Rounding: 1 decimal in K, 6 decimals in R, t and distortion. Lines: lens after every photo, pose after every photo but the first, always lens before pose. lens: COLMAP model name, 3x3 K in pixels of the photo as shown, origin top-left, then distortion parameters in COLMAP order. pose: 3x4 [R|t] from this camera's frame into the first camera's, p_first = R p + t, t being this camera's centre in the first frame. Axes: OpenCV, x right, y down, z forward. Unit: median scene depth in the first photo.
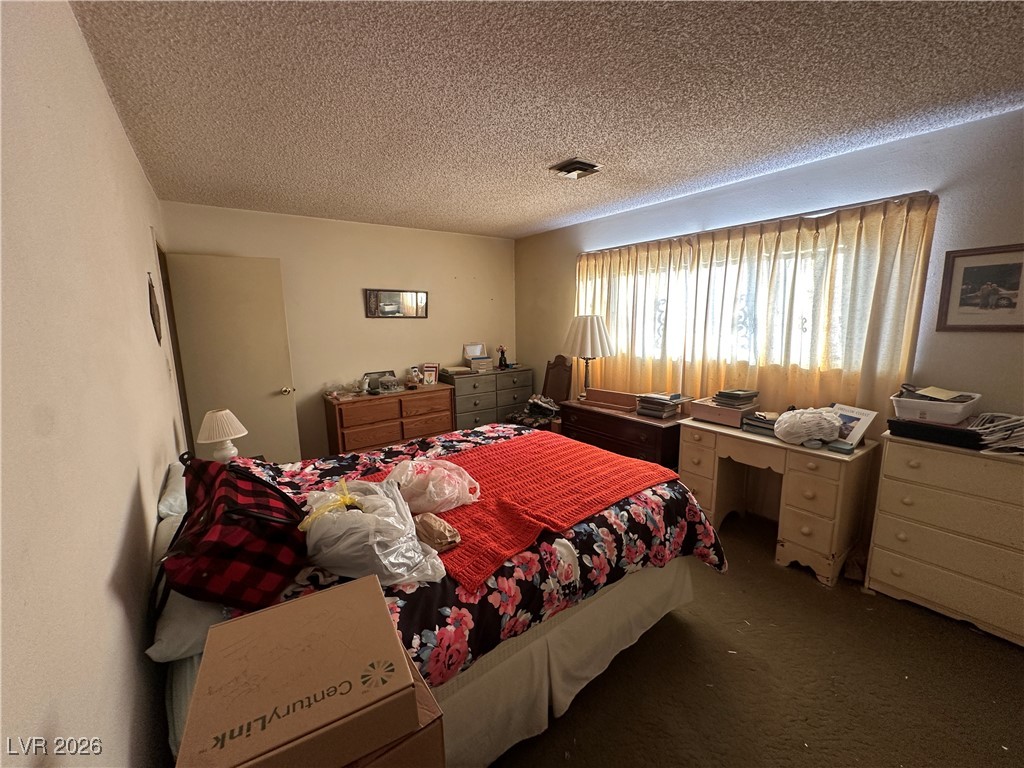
lens RADIAL K [[407.8, 0, 512.5], [0, 407.8, 384.6], [0, 0, 1]] dist [-0.004737, 0.000478]
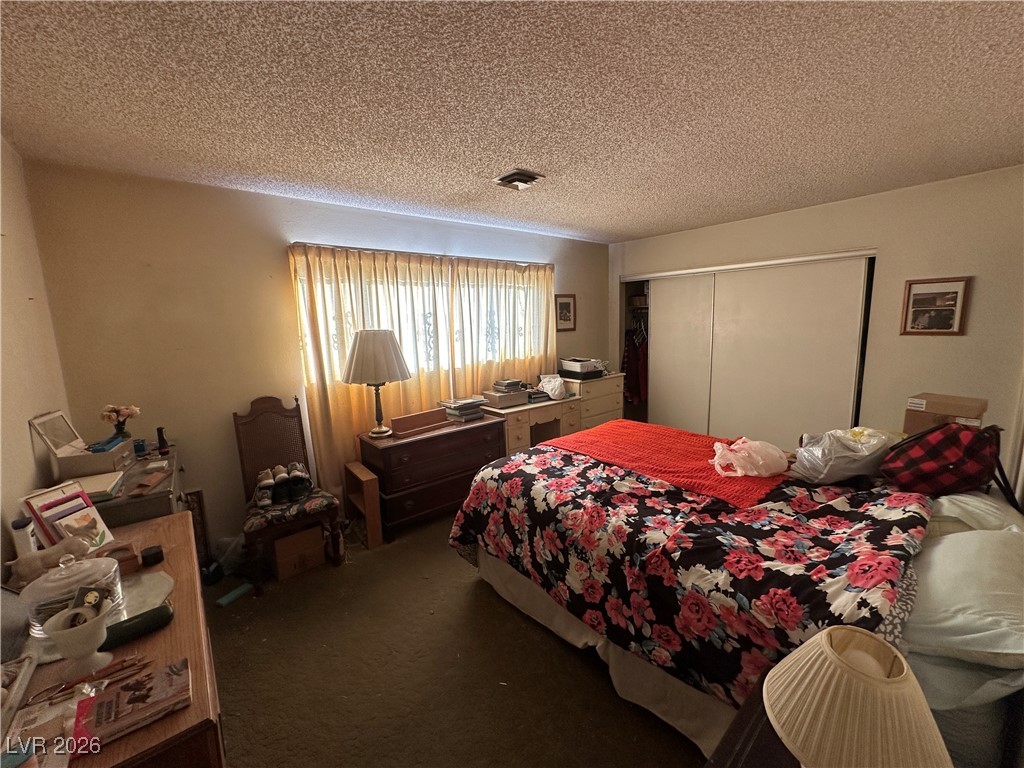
lens RADIAL K [[407.8, 0, 512.5], [0, 407.8, 384.6], [0, 0, 1]] dist [-0.004737, 0.000478]
pose [[-0.050347, -0.137528, 0.989217, -0.876793], [0.201033, 0.968805, 0.144922, -0.179775], [-0.978290, 0.206162, -0.021129, 1.095572]]
